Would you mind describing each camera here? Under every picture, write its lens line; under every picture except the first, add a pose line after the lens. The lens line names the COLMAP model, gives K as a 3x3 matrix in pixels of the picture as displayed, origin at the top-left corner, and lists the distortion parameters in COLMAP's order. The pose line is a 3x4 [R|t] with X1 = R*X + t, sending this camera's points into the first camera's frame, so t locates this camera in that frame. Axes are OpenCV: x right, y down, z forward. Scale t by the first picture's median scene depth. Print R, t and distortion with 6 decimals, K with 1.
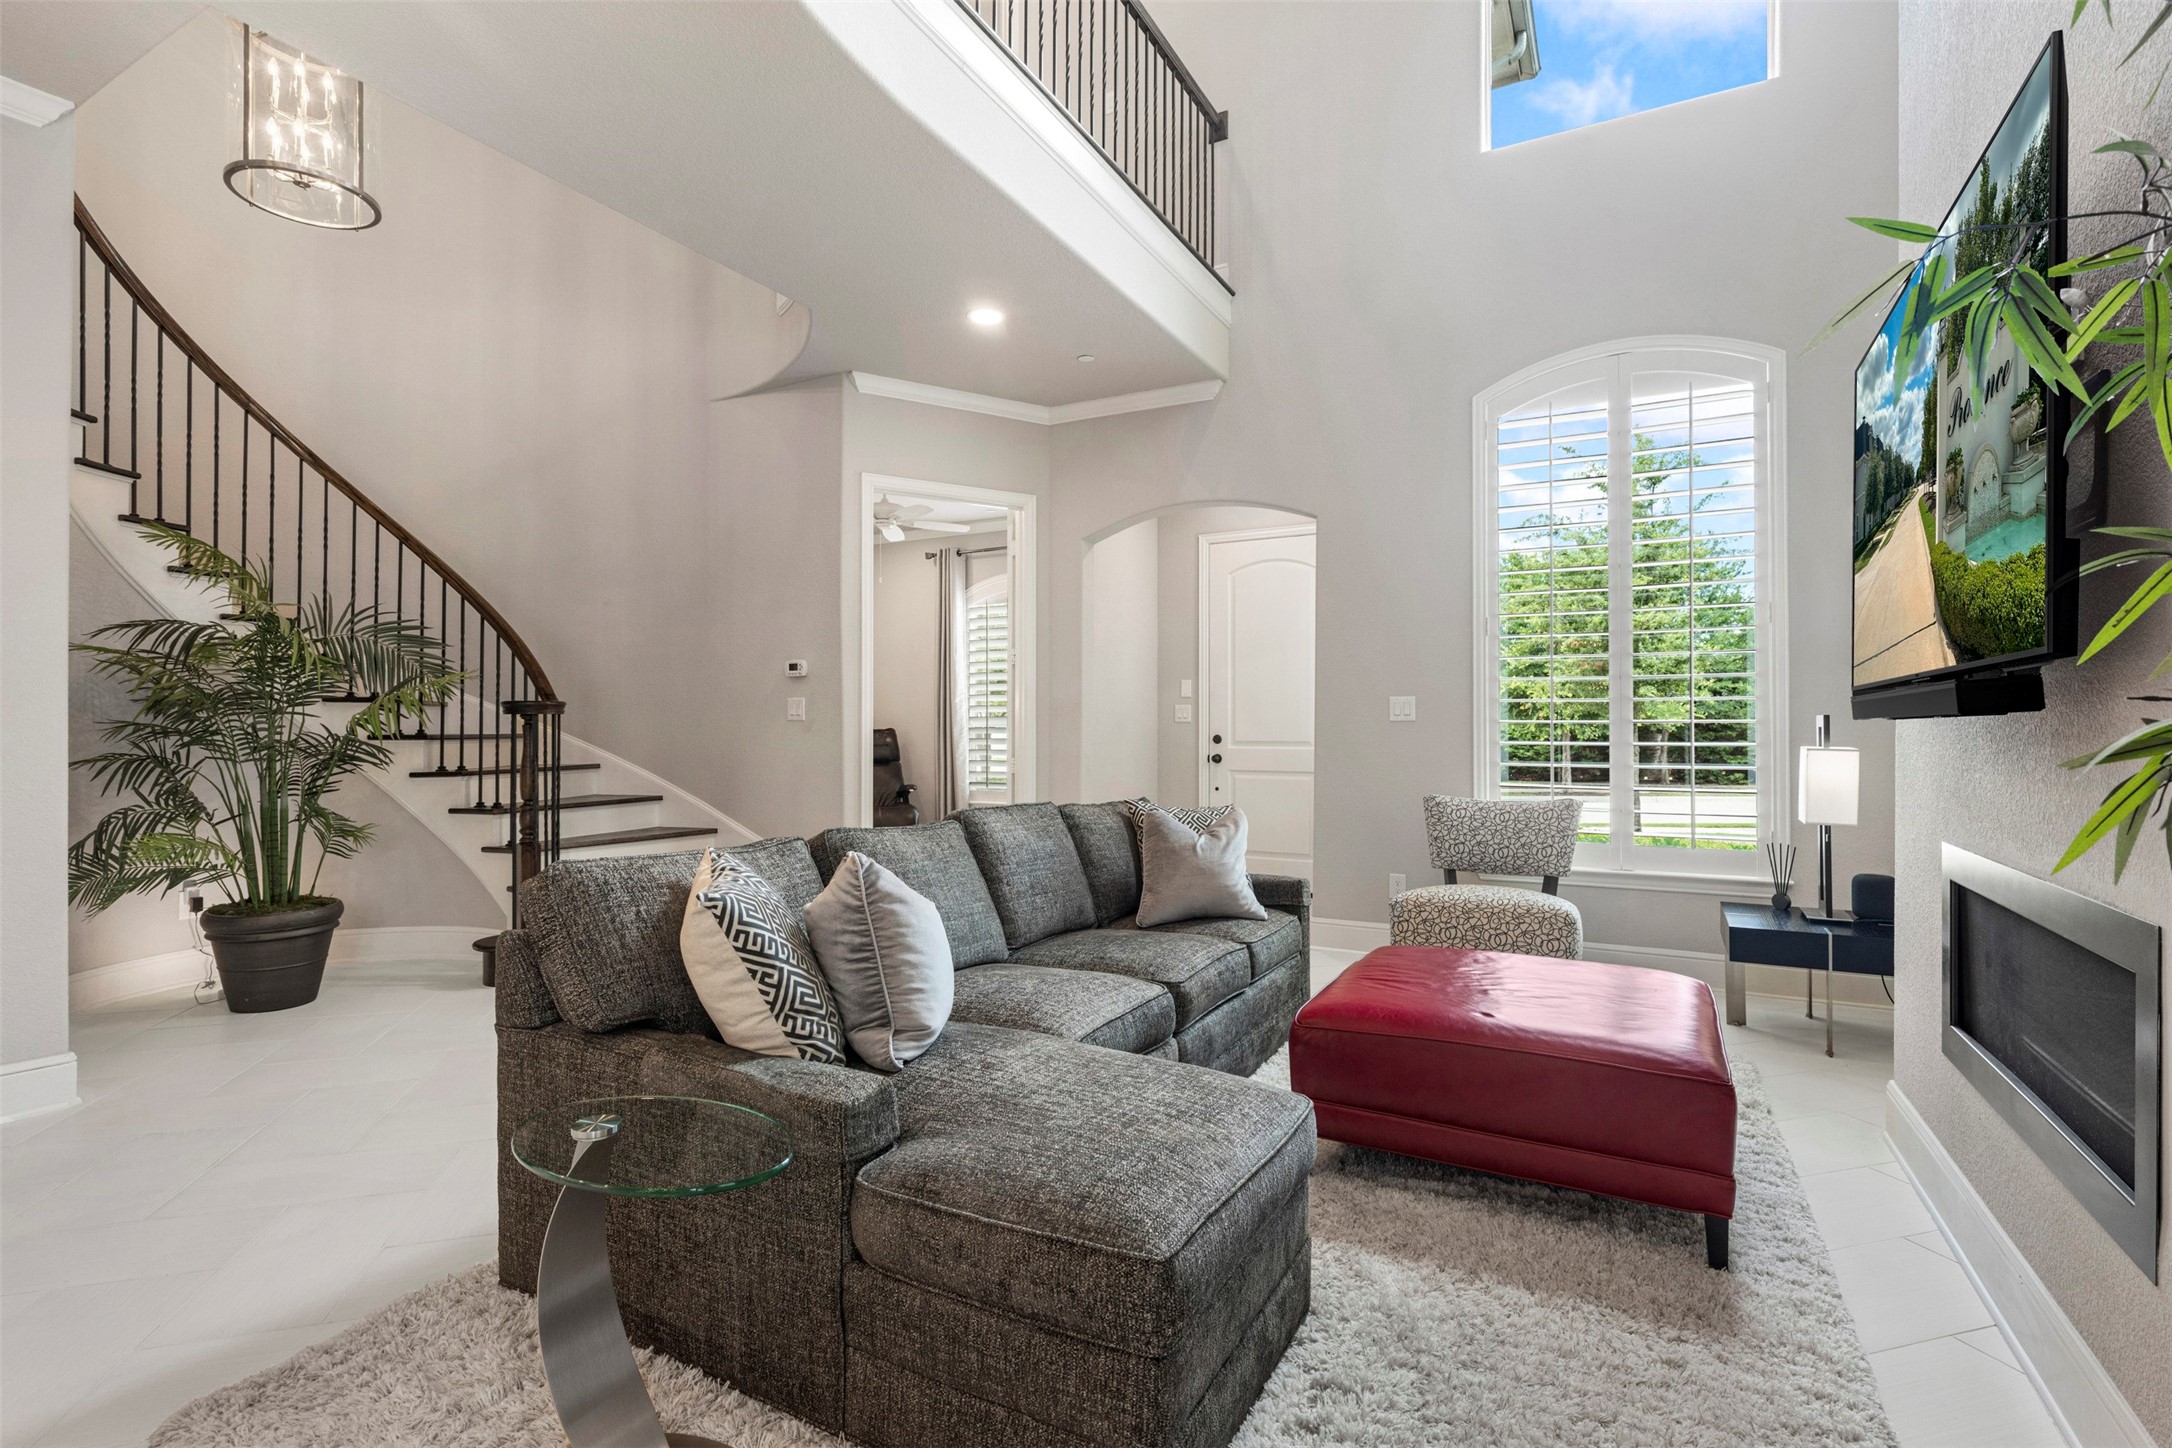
lens RADIAL K [[1013.0, 0, 1086.0], [0, 1013.0, 724.0], [0, 0, 1]] dist [0.000045, -0.000055]
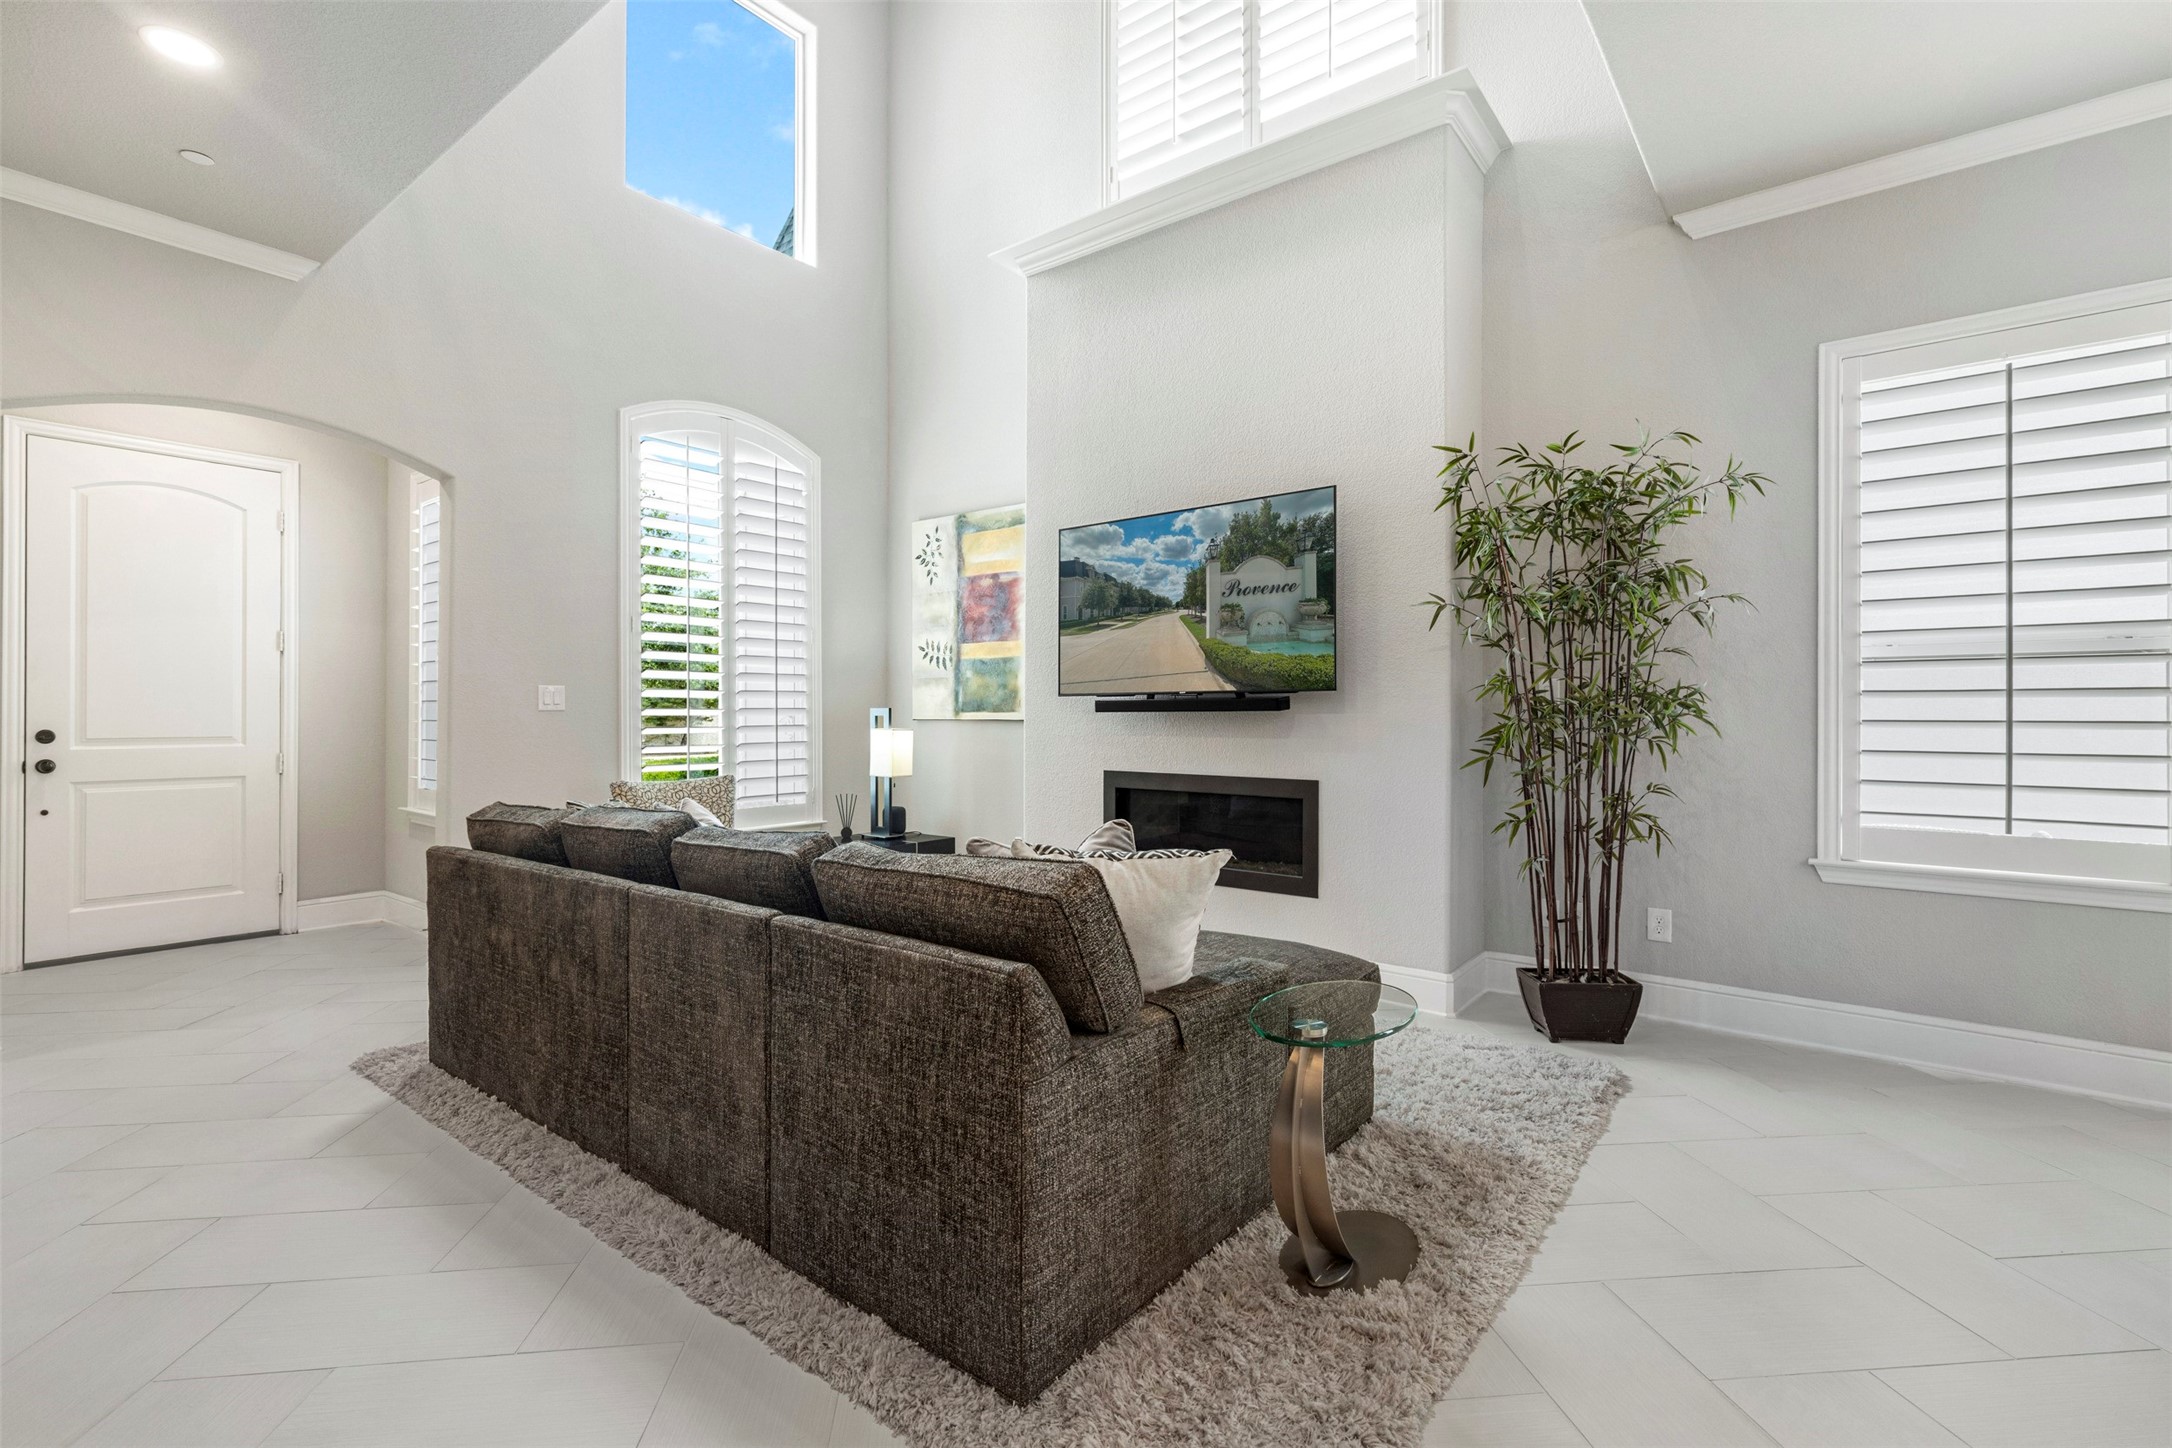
lens RADIAL K [[973.5, 0, 1083.4], [0, 973.5, 712.4], [0, 0, 1]] dist [0.001114, 0.000201]
pose [[0.160141, -0.003129, 0.987089, -0.560553], [0.000479, 0.999995, 0.003093, -0.003240], [-0.987094, -0.000022, 0.160142, 0.350362]]
